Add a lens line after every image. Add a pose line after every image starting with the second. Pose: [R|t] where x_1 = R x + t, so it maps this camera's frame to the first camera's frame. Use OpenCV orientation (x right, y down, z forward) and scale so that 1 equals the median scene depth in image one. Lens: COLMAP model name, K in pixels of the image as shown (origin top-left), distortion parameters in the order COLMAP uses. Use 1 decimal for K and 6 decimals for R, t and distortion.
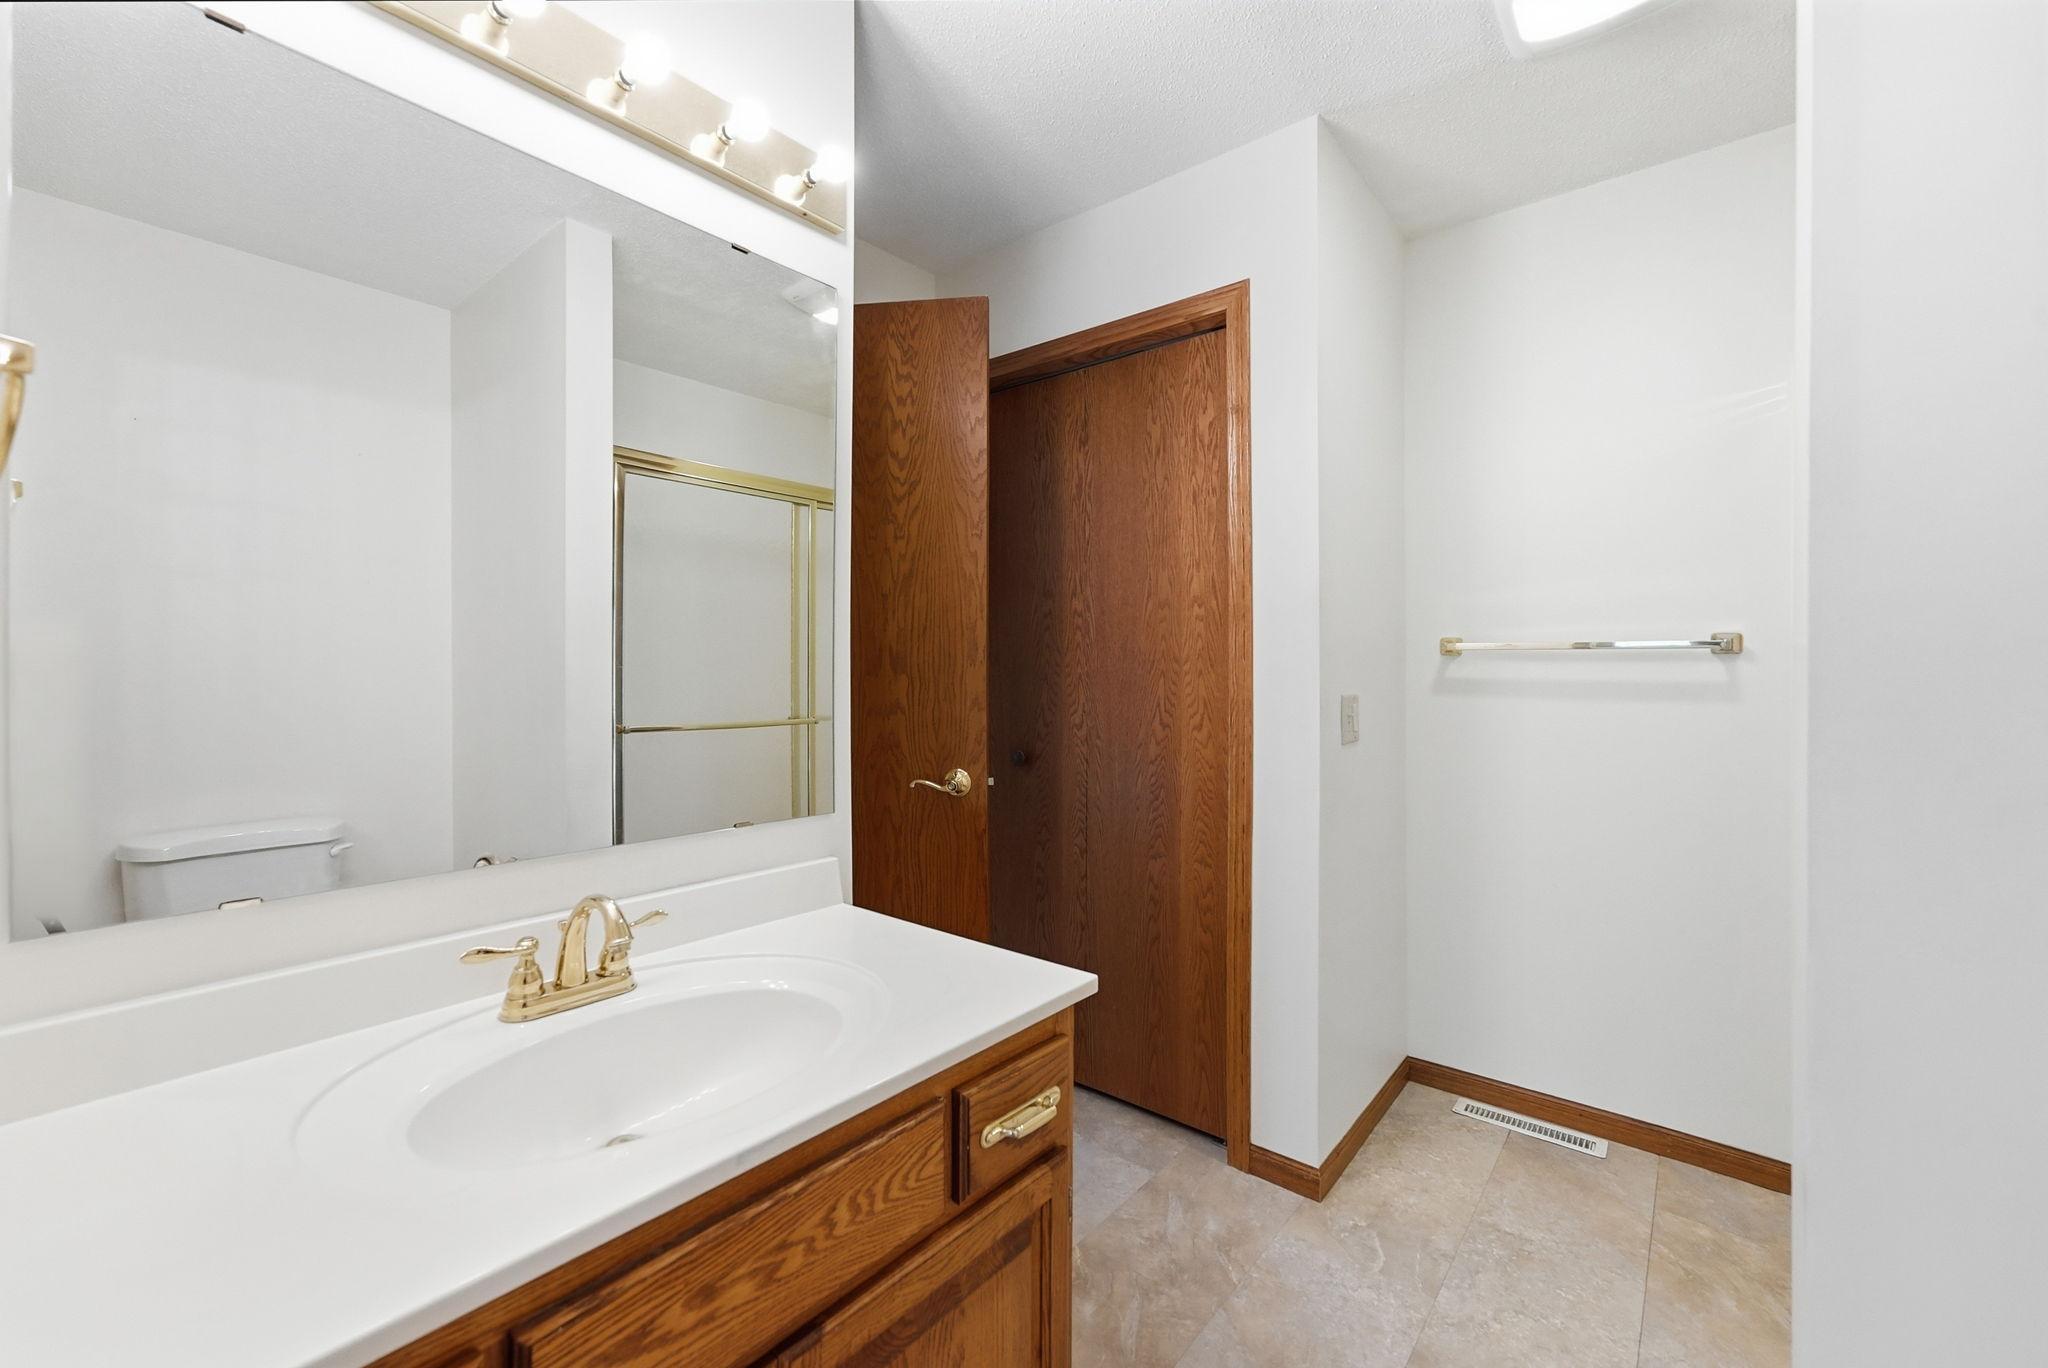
lens RADIAL K [[833.0, 0, 1021.8], [0, 833.0, 676.9], [0, 0, 1]] dist [-0.029020, 0.018997]
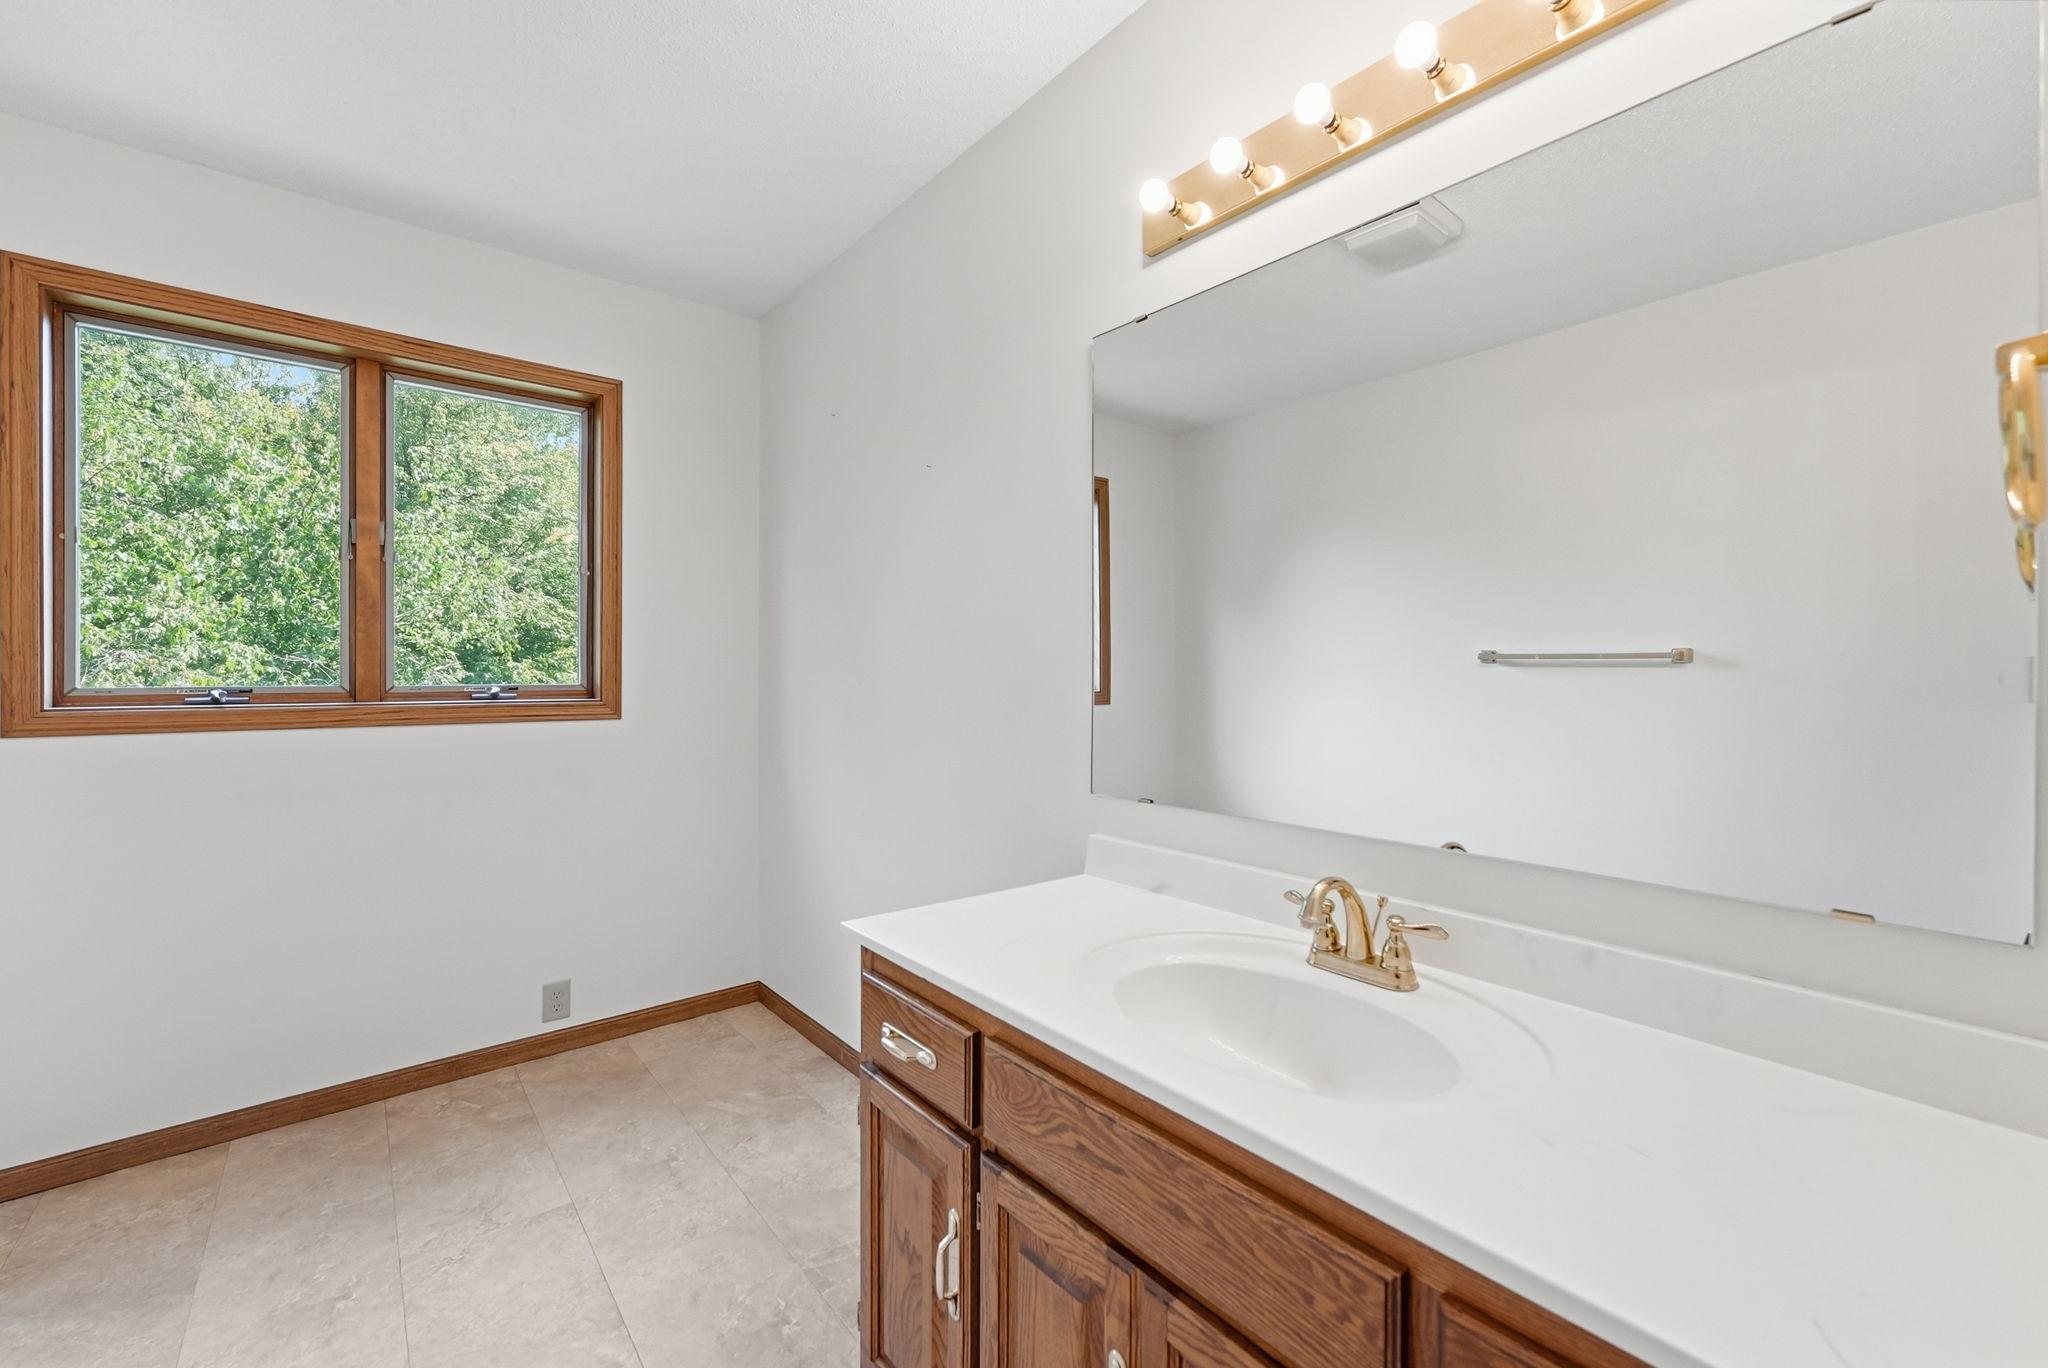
lens RADIAL K [[833.0, 0, 1021.8], [0, 833.0, 676.9], [0, 0, 1]] dist [-0.029020, 0.018997]
pose [[-0.192443, 0.001610, -0.981307, 0.702569], [-0.015786, 0.999864, 0.004736, 0.004199], [0.981181, 0.016403, -0.192392, 0.866641]]
